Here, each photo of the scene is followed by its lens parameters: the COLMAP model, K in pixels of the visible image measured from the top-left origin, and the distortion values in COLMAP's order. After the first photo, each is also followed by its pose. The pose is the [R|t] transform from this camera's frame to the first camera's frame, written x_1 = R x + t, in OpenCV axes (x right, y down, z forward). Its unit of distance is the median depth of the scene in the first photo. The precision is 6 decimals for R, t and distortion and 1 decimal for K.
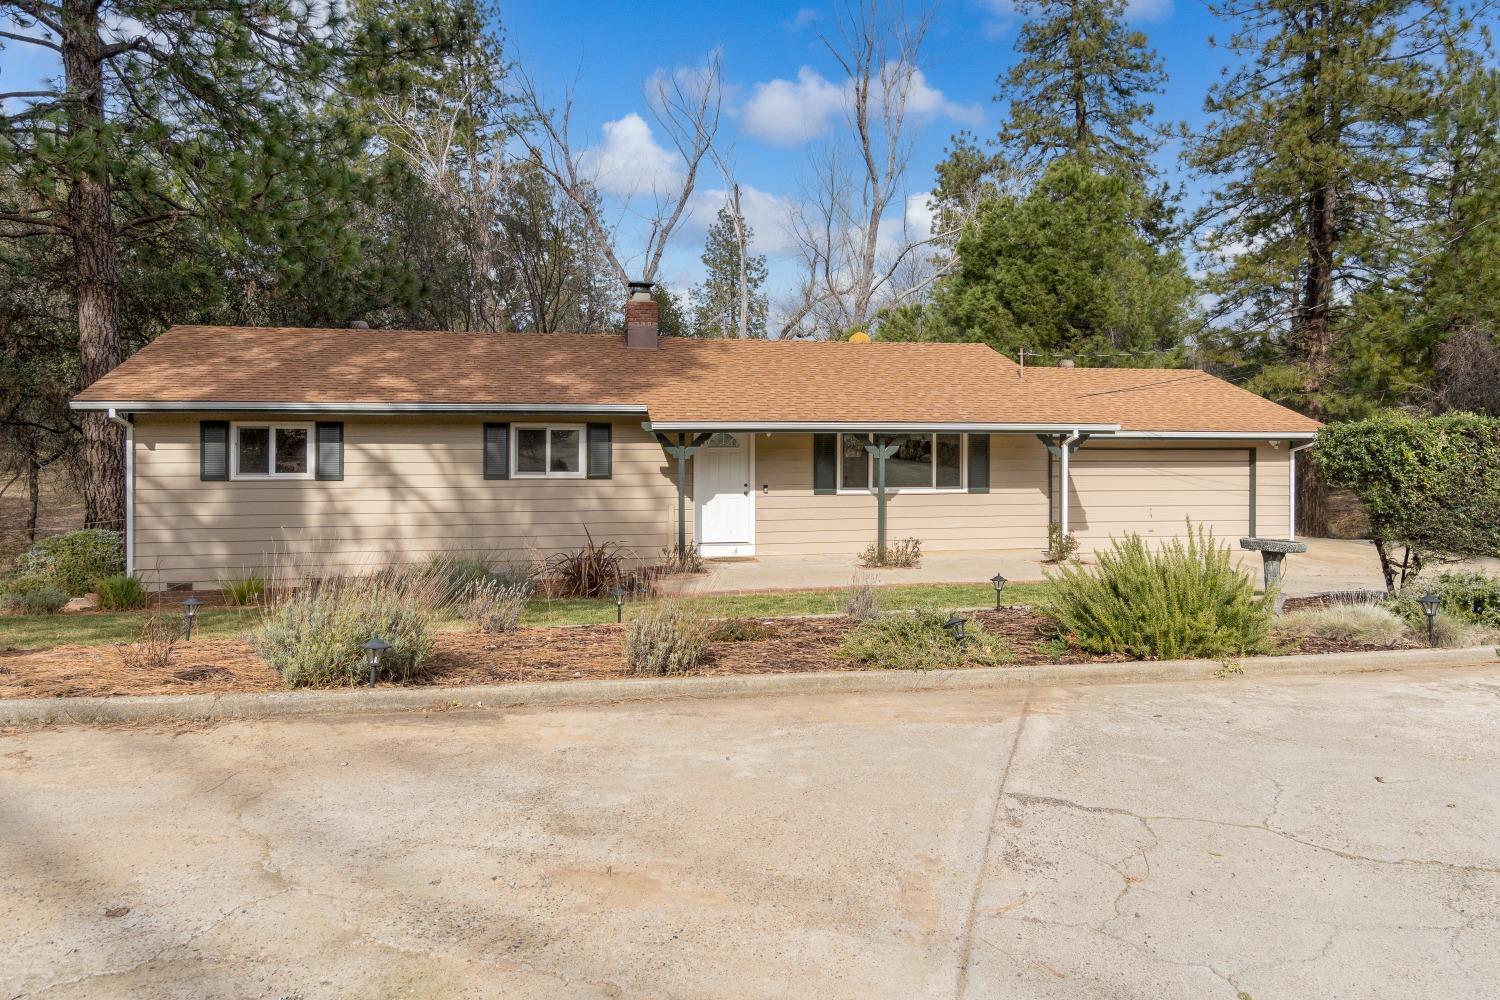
lens RADIAL K [[1000.0, 0, 744.4], [0, 1000.0, 451.6], [0, 0, 1]] dist [0.017597, -0.002262]
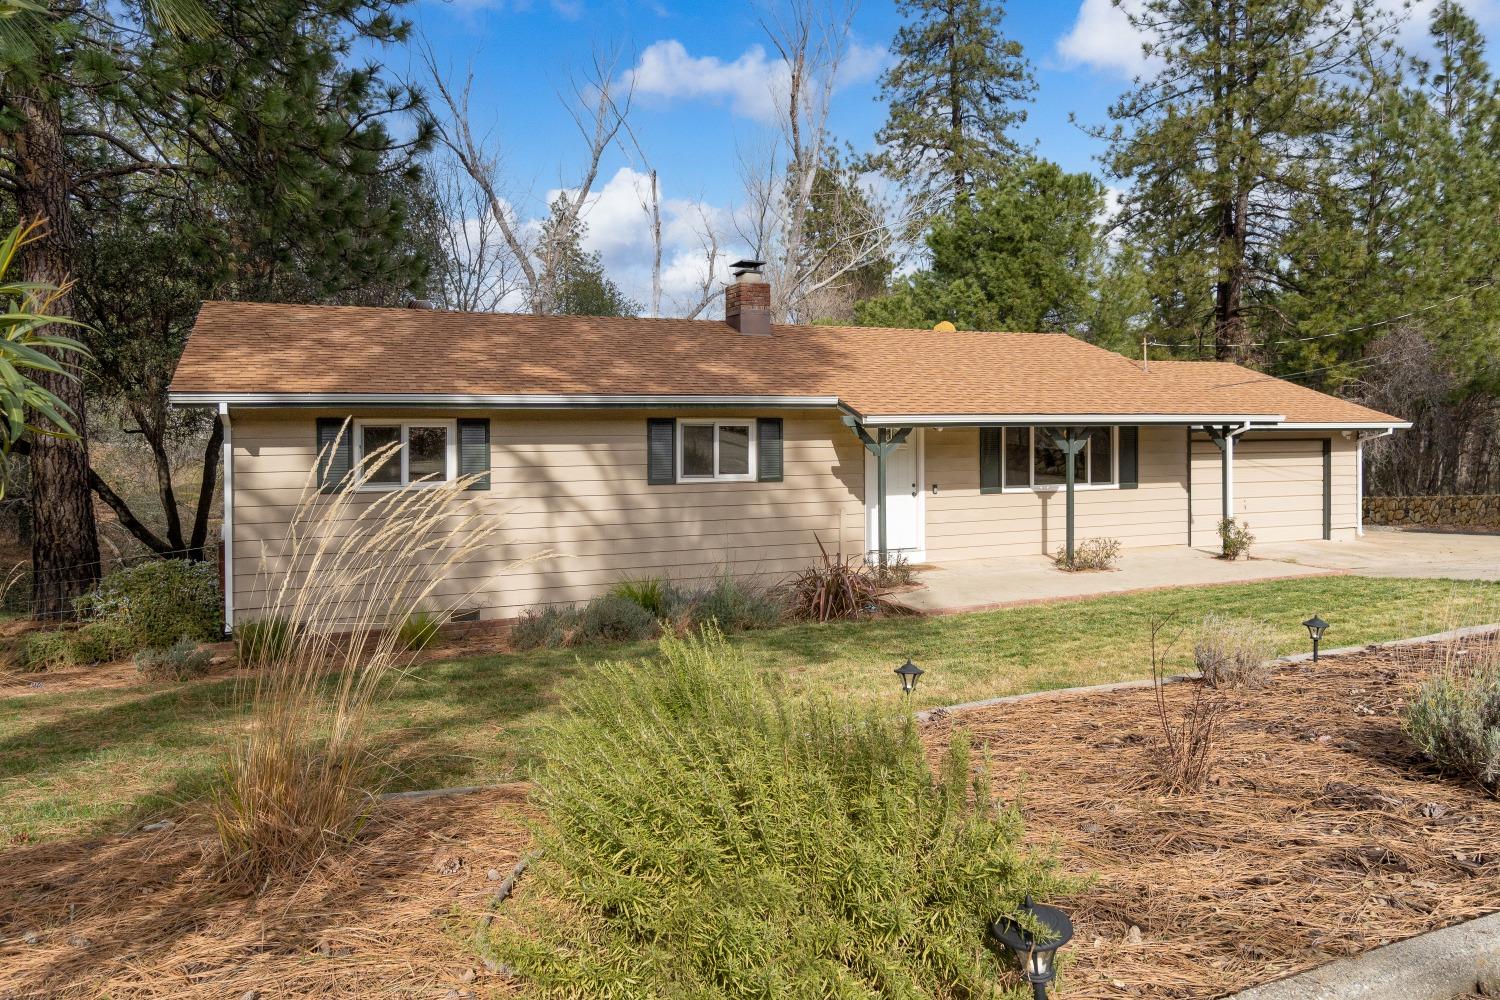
lens RADIAL K [[1000.0, 0, 744.4], [0, 1000.0, 451.6], [0, 0, 1]] dist [0.017597, -0.002262]
pose [[0.981069, -0.014124, 0.193145, -0.326754], [0.013858, 0.999900, 0.002730, -0.001656], [-0.193164, -0.000002, 0.981166, 0.140690]]
